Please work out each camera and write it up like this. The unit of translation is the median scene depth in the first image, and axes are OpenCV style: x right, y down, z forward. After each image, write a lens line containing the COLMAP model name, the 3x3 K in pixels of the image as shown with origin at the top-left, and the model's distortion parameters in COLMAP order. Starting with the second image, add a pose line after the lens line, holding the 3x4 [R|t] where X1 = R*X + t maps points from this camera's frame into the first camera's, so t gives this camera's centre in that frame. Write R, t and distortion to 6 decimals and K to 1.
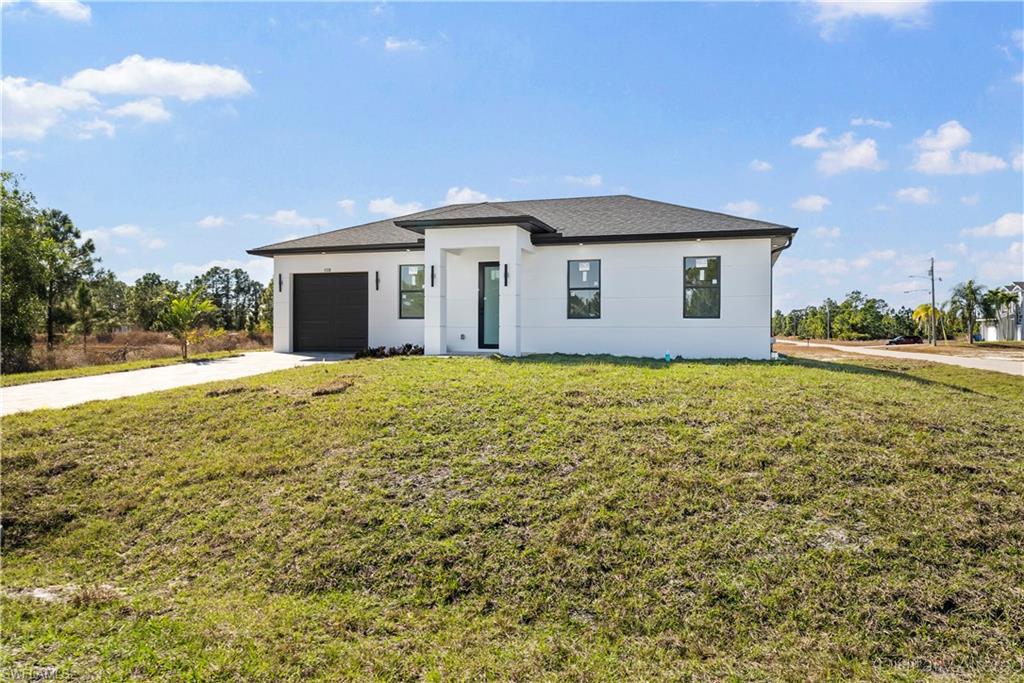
lens RADIAL K [[674.6, 0, 512.0], [0, 674.6, 341.5], [0, 0, 1]] dist [-0.007078, -0.001244]
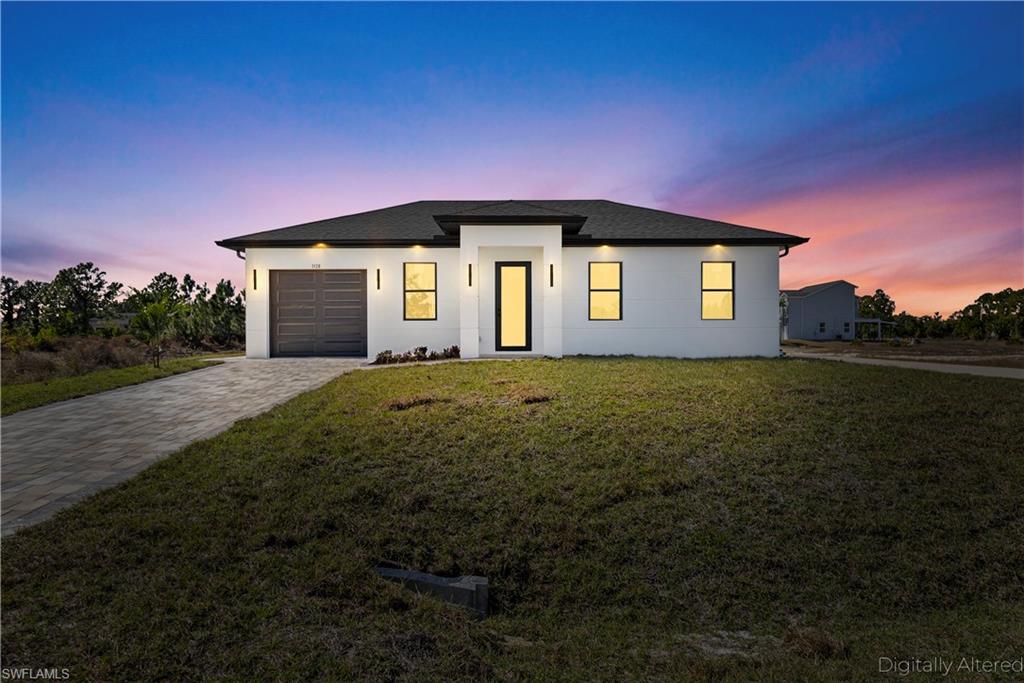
lens RADIAL K [[674.6, 0, 512.0], [0, 674.6, 341.5], [0, 0, 1]] dist [-0.007078, -0.001244]
pose [[0.956997, -0.009044, 0.289958, -0.308143], [0.010106, 0.999947, -0.002166, -0.000886], [-0.289923, 0.005003, 0.957037, 0.068267]]
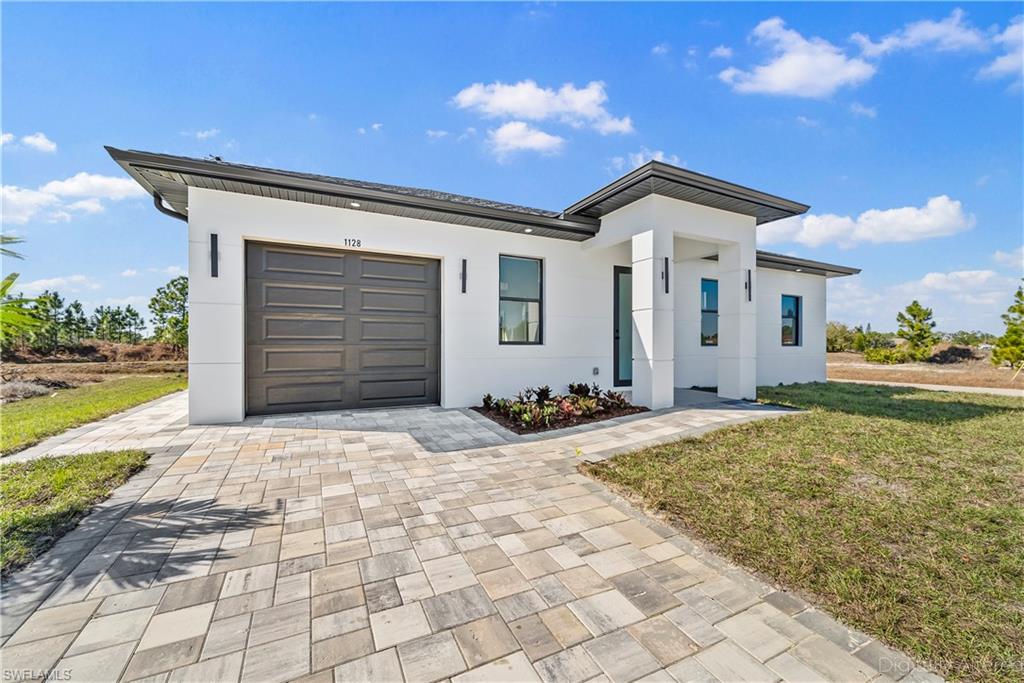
lens RADIAL K [[402.1, 0, 512.0], [0, 402.1, 341.5], [0, 0, 1]] dist [-0.000546, -0.000167]
pose [[0.726814, 0.004342, 0.686821, -0.419072], [0.009212, 0.999828, -0.016069, -0.031675], [-0.686773, 0.018006, 0.726649, 0.767104]]
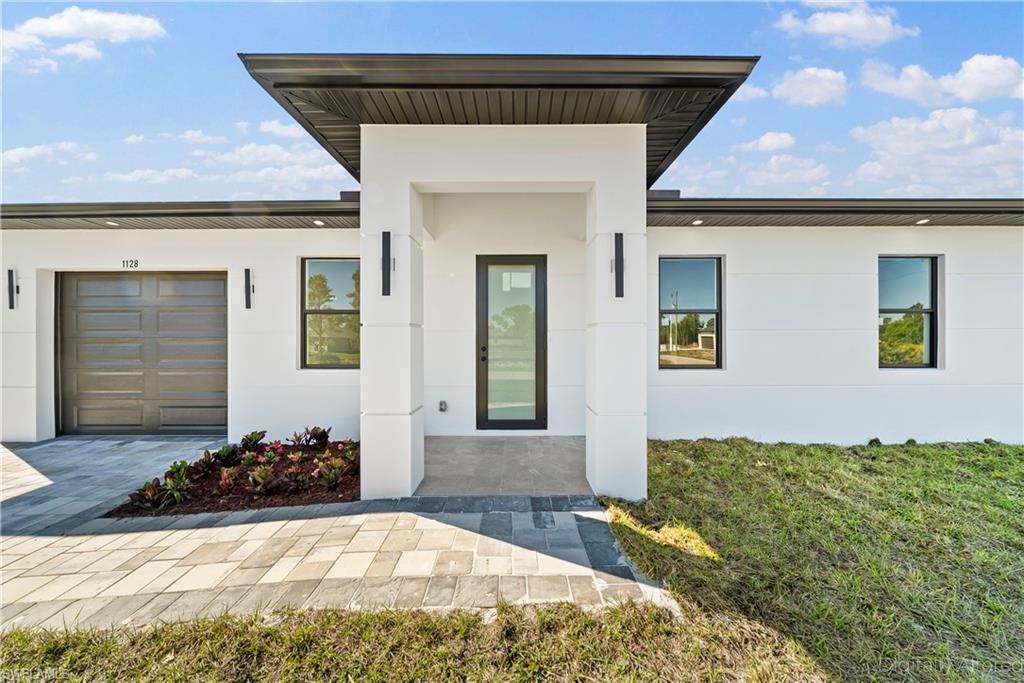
lens RADIAL K [[372.3, 0, 512.0], [0, 372.3, 341.5], [0, 0, 1]] dist [-0.001684, -0.000171]
pose [[0.957002, -0.004333, 0.290048, -0.103902], [0.009922, 0.999792, -0.017800, -0.049035], [-0.289911, 0.019912, 0.956847, 0.732482]]
